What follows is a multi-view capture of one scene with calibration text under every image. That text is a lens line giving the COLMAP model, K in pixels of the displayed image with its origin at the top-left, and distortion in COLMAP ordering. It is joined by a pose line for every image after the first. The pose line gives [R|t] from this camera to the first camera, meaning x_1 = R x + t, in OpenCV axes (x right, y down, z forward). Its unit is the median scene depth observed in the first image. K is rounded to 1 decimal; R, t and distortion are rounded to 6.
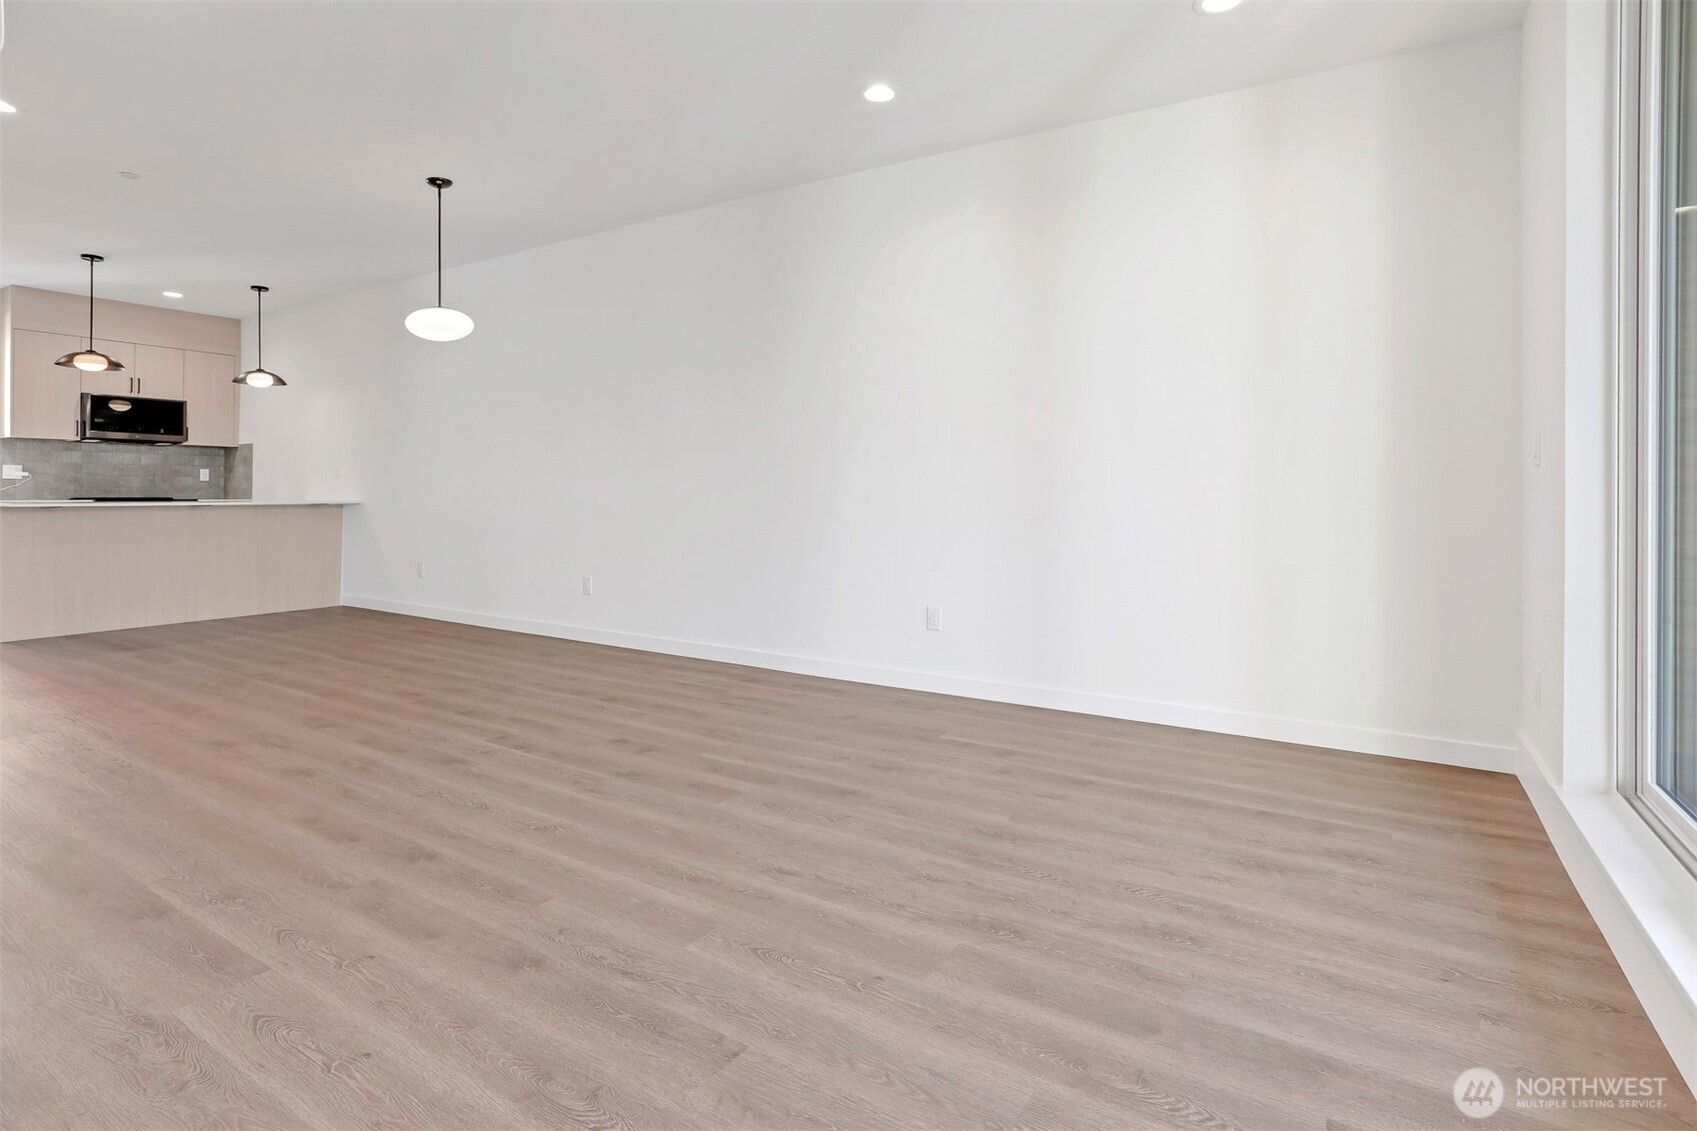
lens RADIAL K [[838.5, 0, 847.5], [0, 838.5, 499.2], [0, 0, 1]] dist [-0.022195, 0.000776]
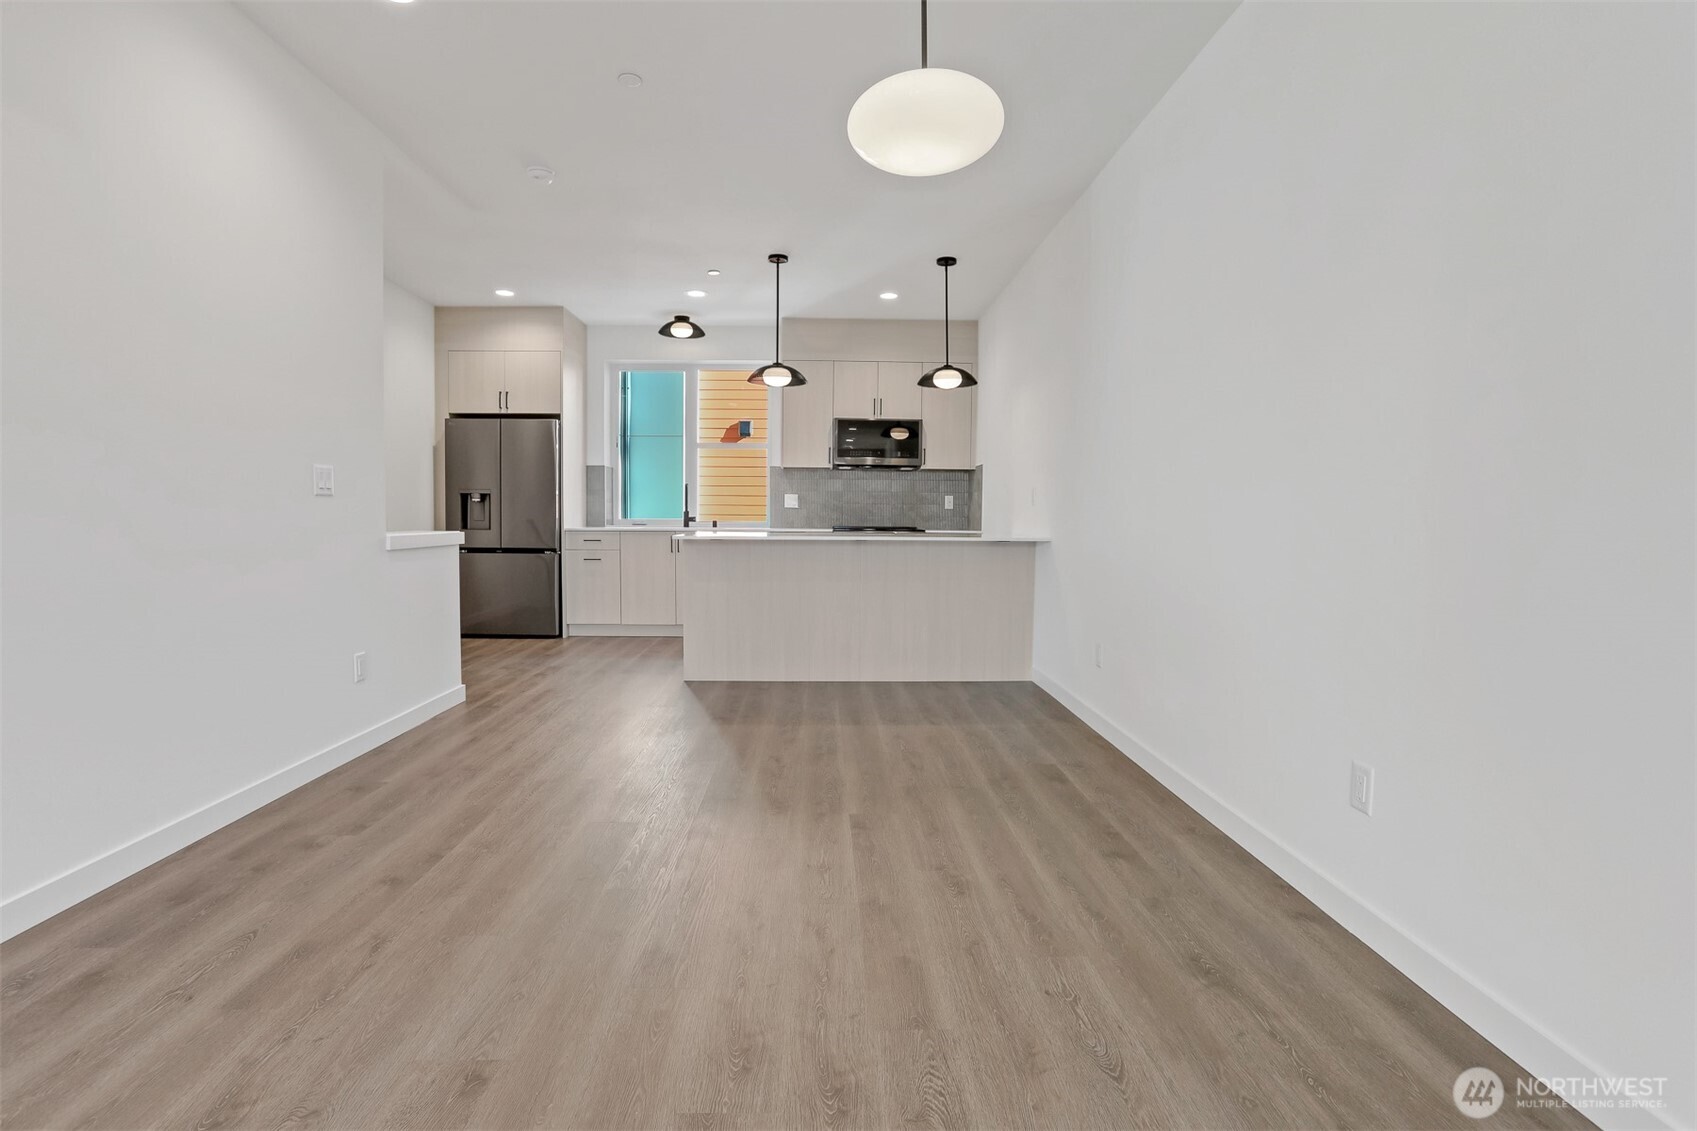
lens RADIAL K [[812.7, 0, 848.5], [0, 812.7, 565.5], [0, 0, 1]] dist [-0.025761, -0.000125]
pose [[0.557467, 0.054930, -0.828380, -0.108072], [-0.013222, 0.998270, 0.057298, -0.010382], [0.830094, -0.020989, 0.557228, 0.443713]]
